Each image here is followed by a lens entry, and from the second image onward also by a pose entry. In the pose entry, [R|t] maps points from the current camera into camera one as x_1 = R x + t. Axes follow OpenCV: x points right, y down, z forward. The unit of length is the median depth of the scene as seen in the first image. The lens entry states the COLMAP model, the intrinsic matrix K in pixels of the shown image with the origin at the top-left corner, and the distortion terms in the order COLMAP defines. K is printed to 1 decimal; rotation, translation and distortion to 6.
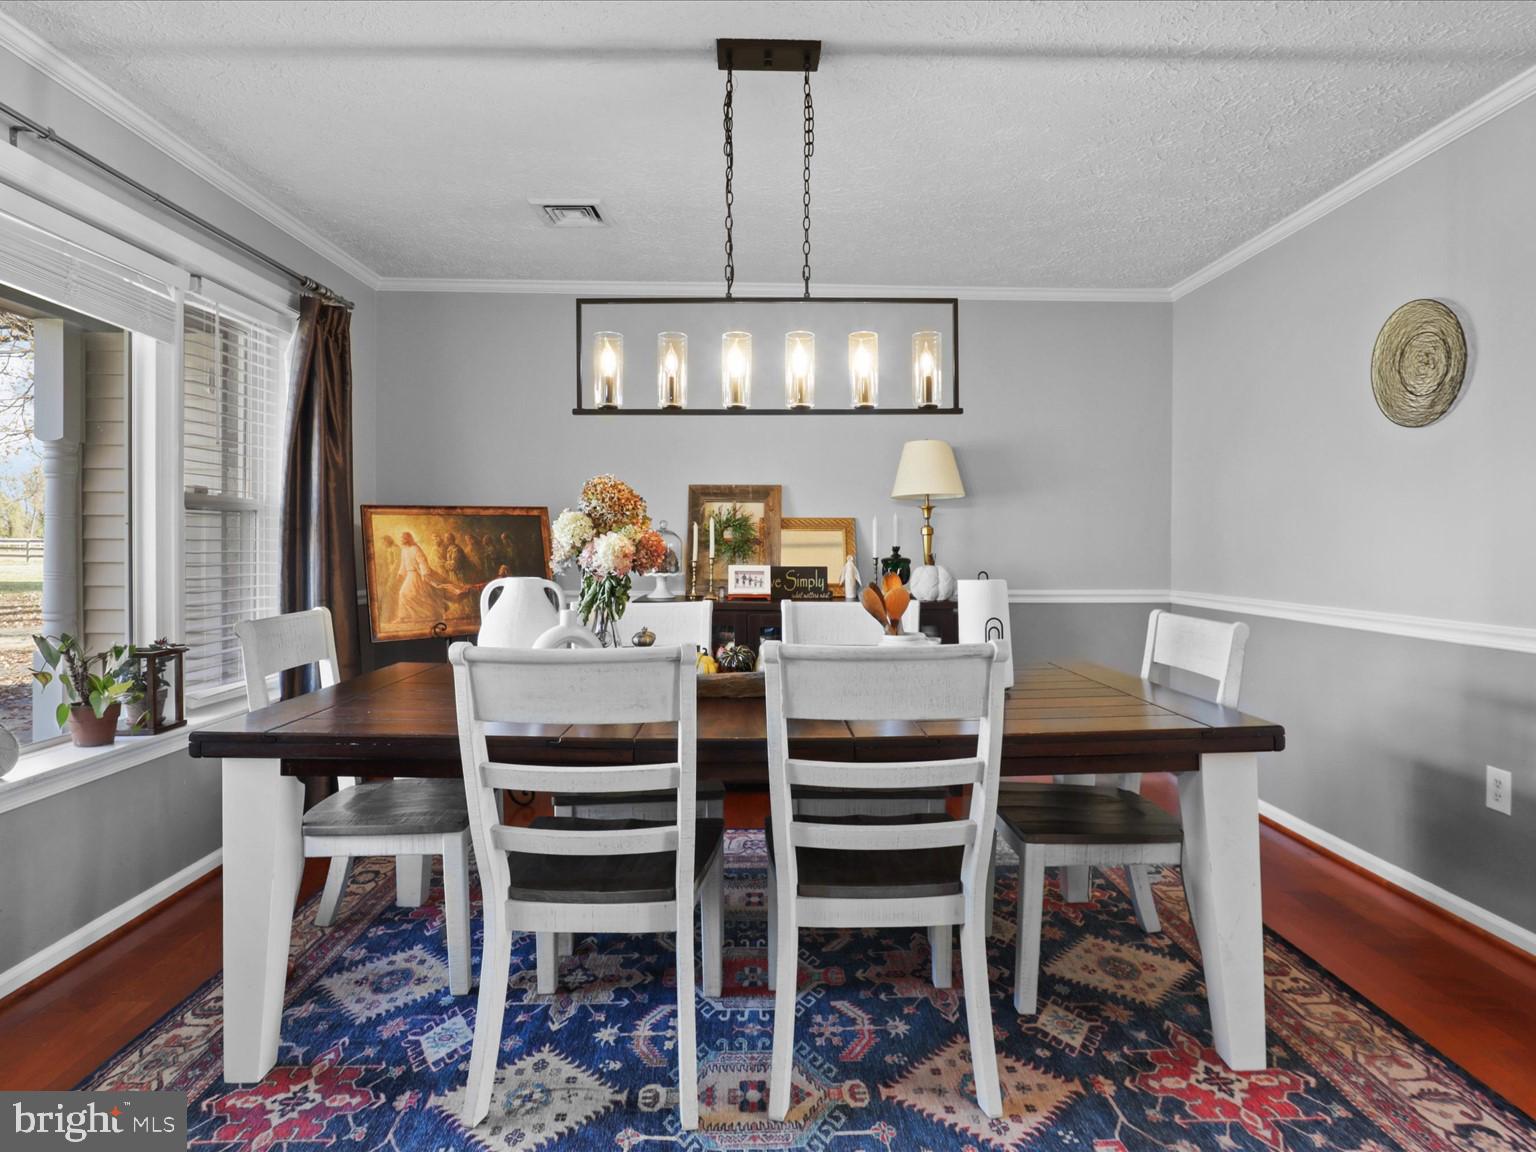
lens RADIAL K [[871.8, 0, 768.5], [0, 871.8, 565.6], [0, 0, 1]] dist [0.005728, -0.000565]
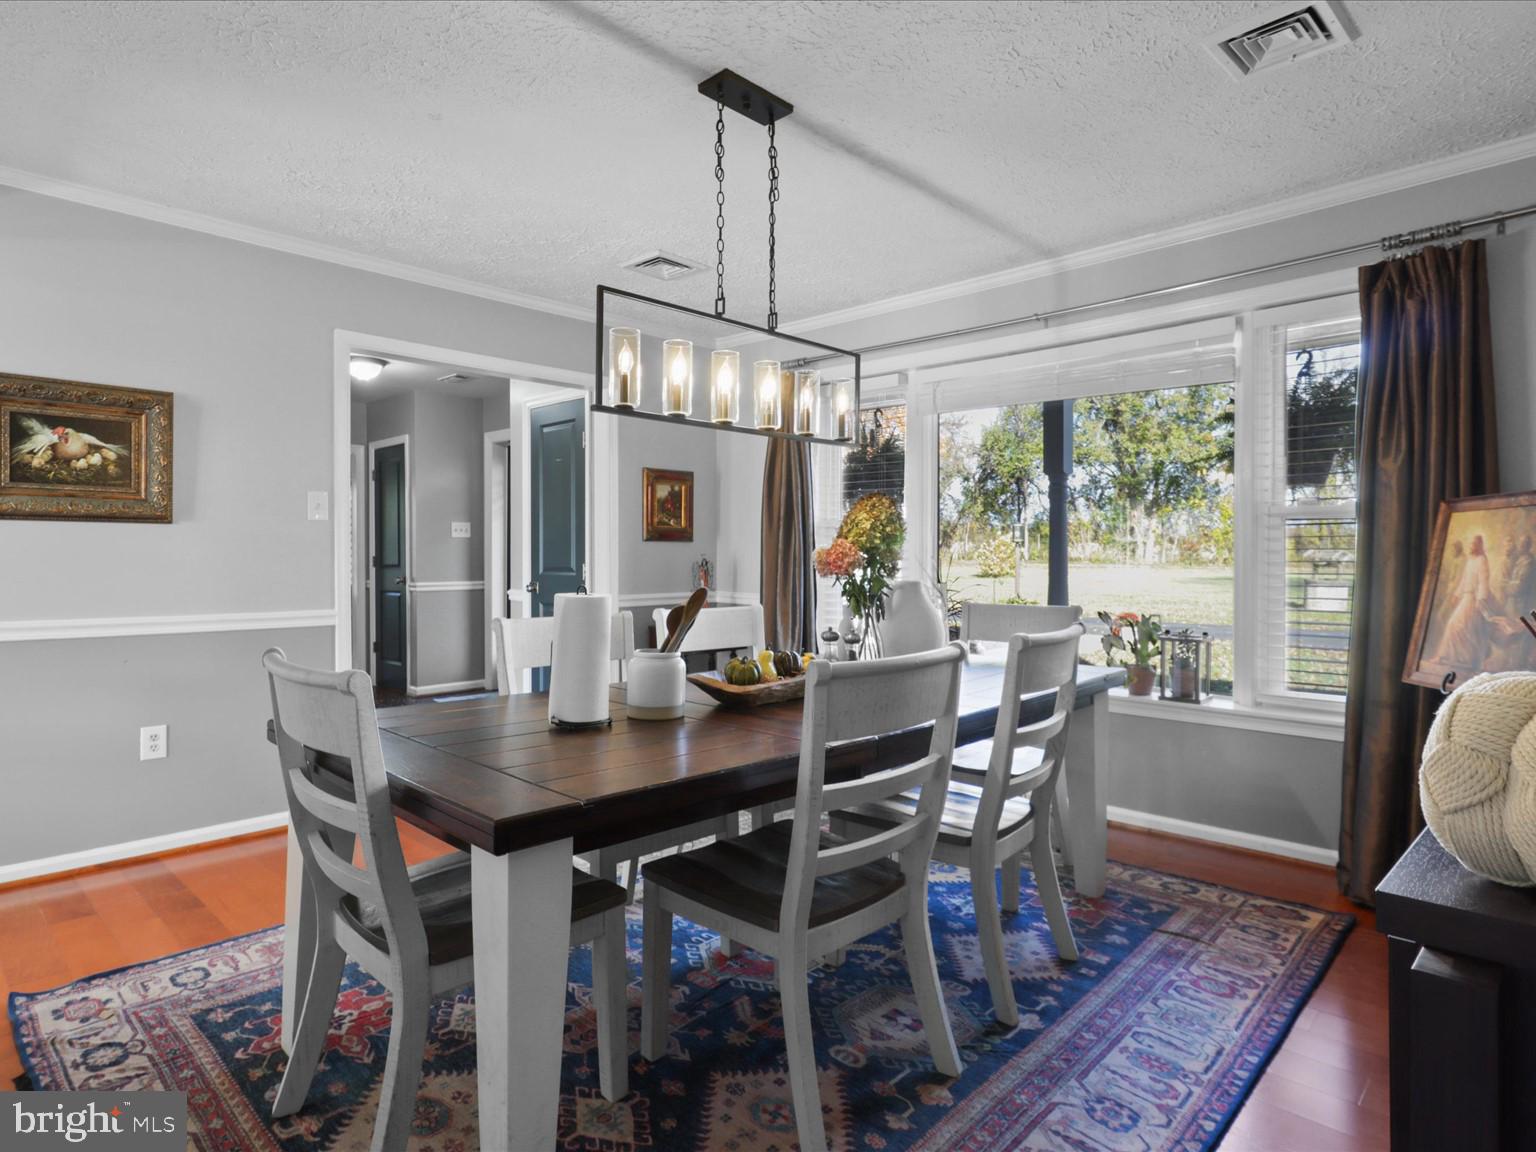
lens RADIAL K [[871.8, 0, 768.8], [0, 871.8, 567.6], [0, 0, 1]] dist [0.005728, -0.000565]
pose [[-0.708210, 0.007324, -0.705964, 0.455483], [-0.018179, 0.999425, 0.028605, -0.022890], [0.705768, 0.033092, -0.707670, 1.093777]]
